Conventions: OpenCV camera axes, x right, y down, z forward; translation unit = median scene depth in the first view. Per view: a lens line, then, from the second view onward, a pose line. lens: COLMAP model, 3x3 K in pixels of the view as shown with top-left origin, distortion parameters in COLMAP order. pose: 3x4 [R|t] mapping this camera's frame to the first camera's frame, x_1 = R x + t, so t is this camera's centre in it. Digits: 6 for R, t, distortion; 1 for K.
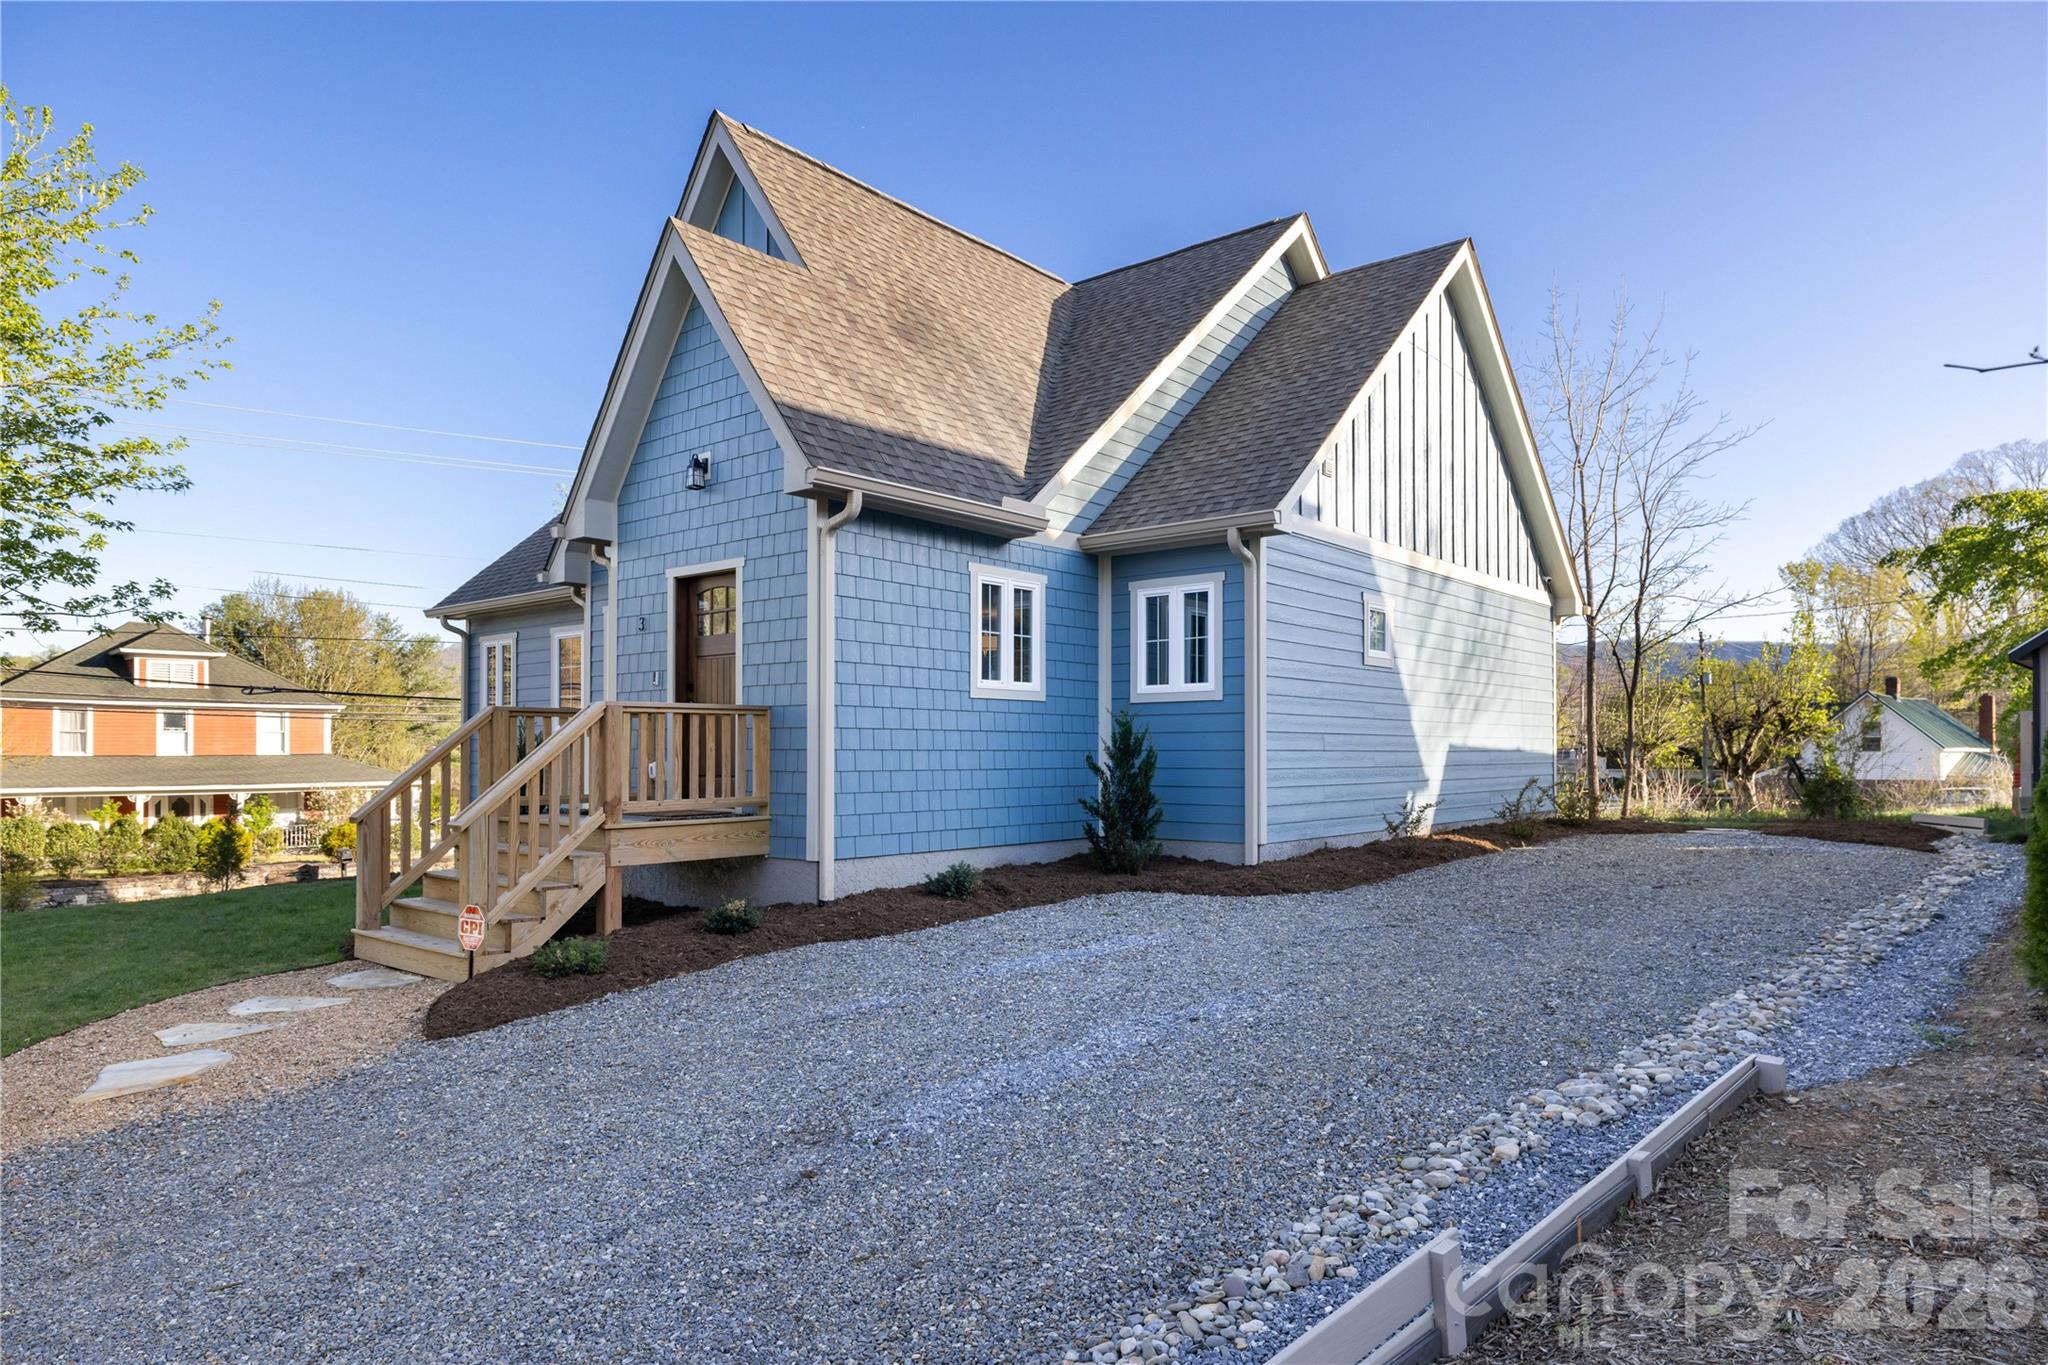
lens RADIAL K [[1239.2, 0, 1020.4], [0, 1239.2, 701.5], [0, 0, 1]] dist [0.007946, -0.000422]
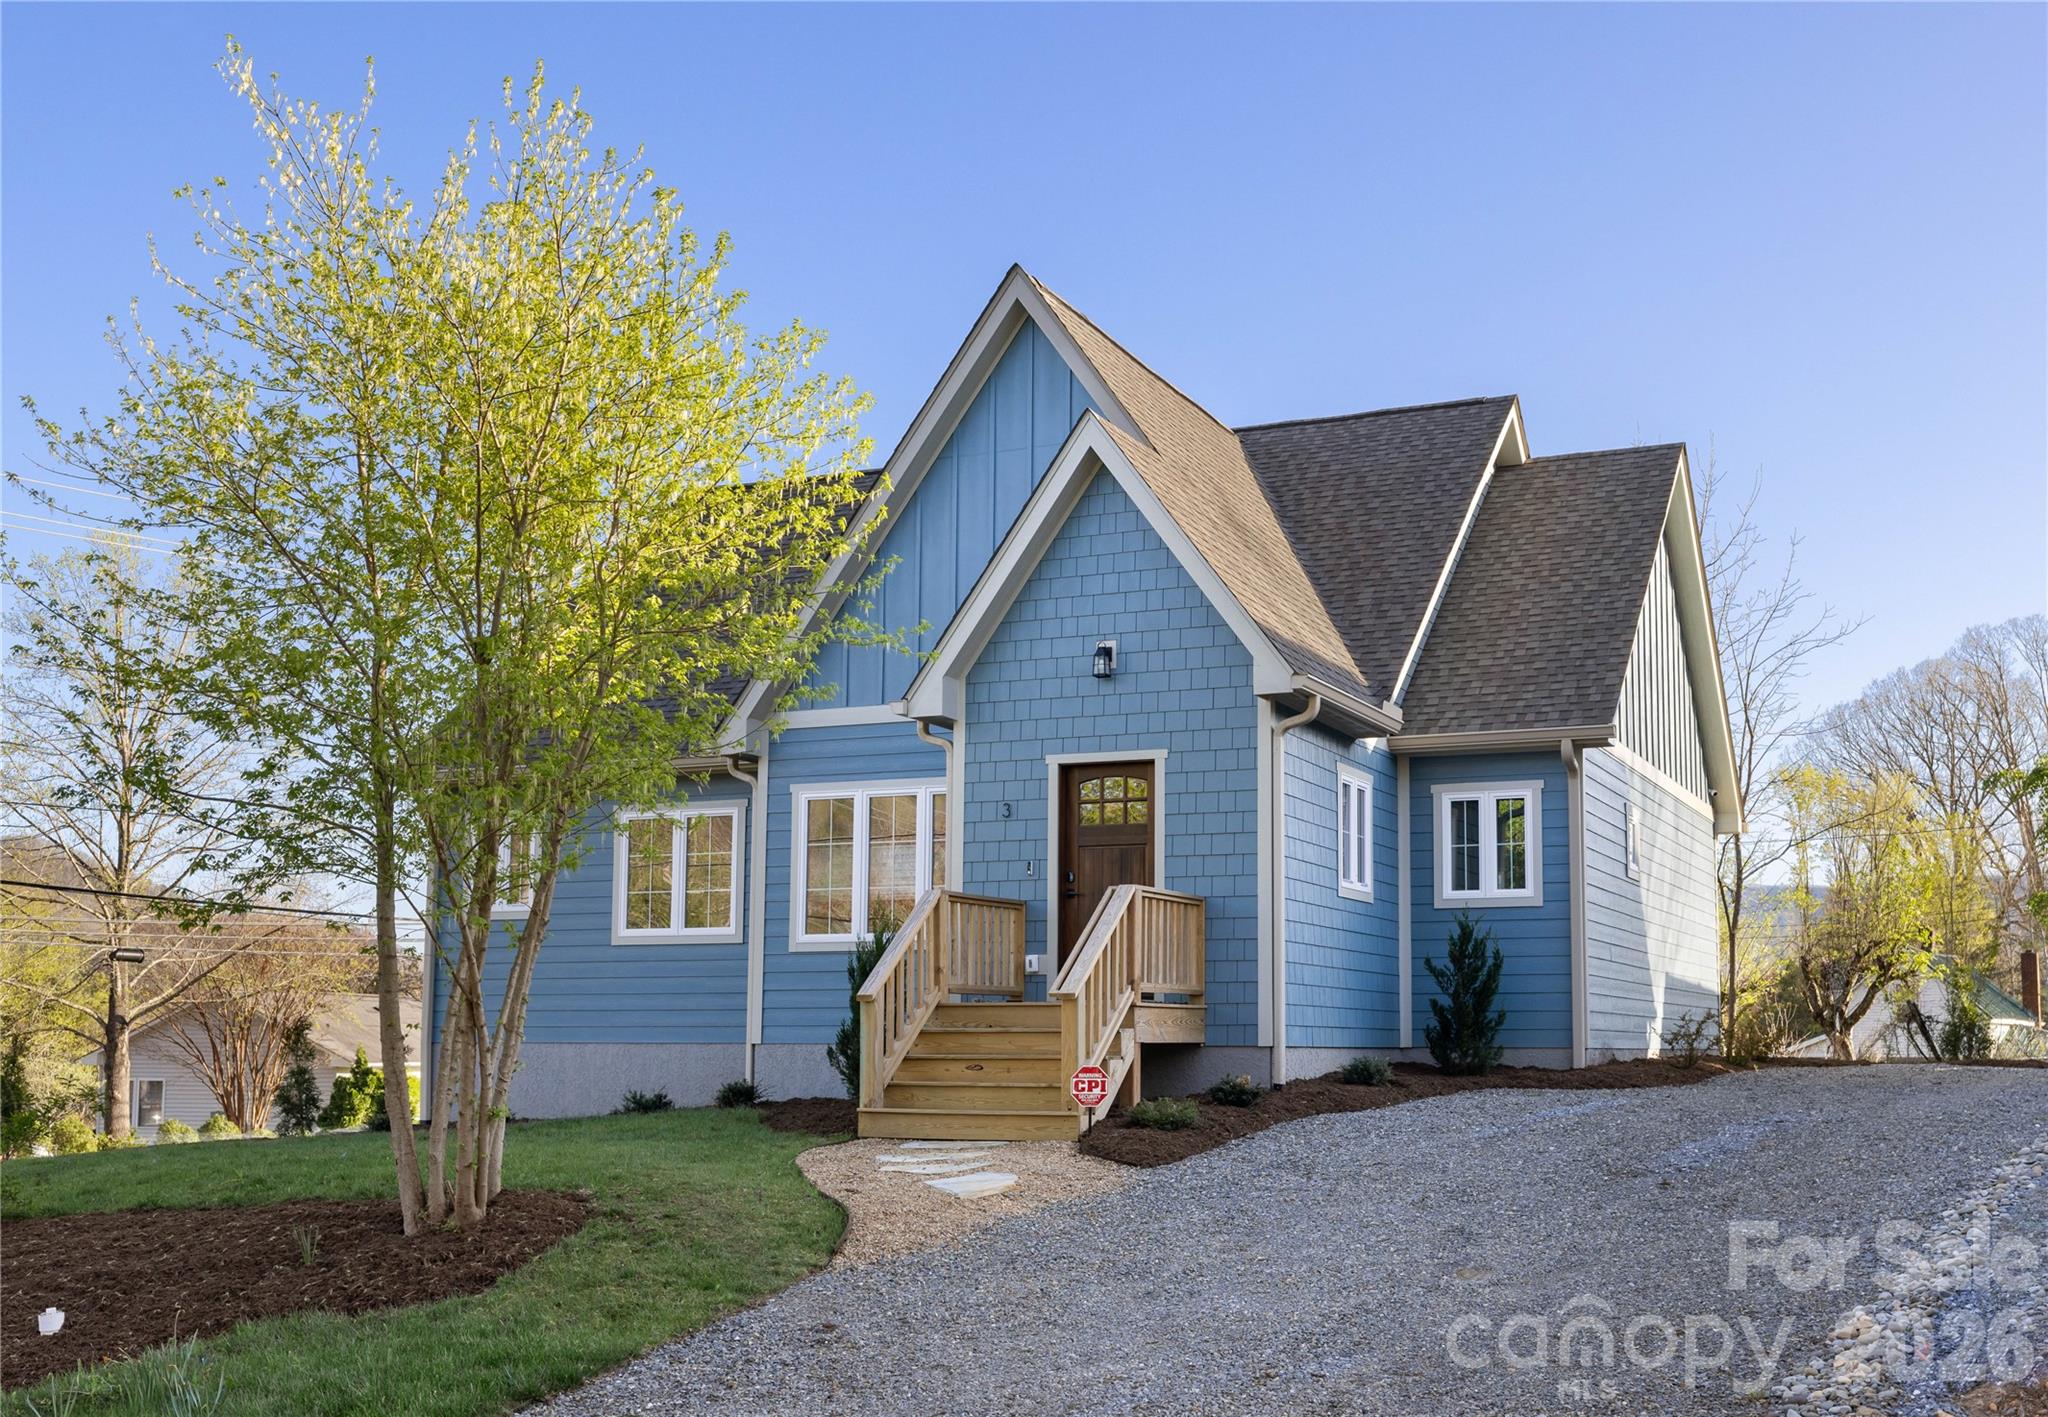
lens RADIAL K [[2296.9, 0, 1021.9], [0, 2296.9, 704.7], [0, 0, 1]] dist [-0.025356, 0.000000]
pose [[0.960559, 0.049694, 0.273601, -0.756239], [-0.018855, 0.993278, -0.114211, 0.056653], [-0.277437, 0.104547, 0.955038, -0.677684]]
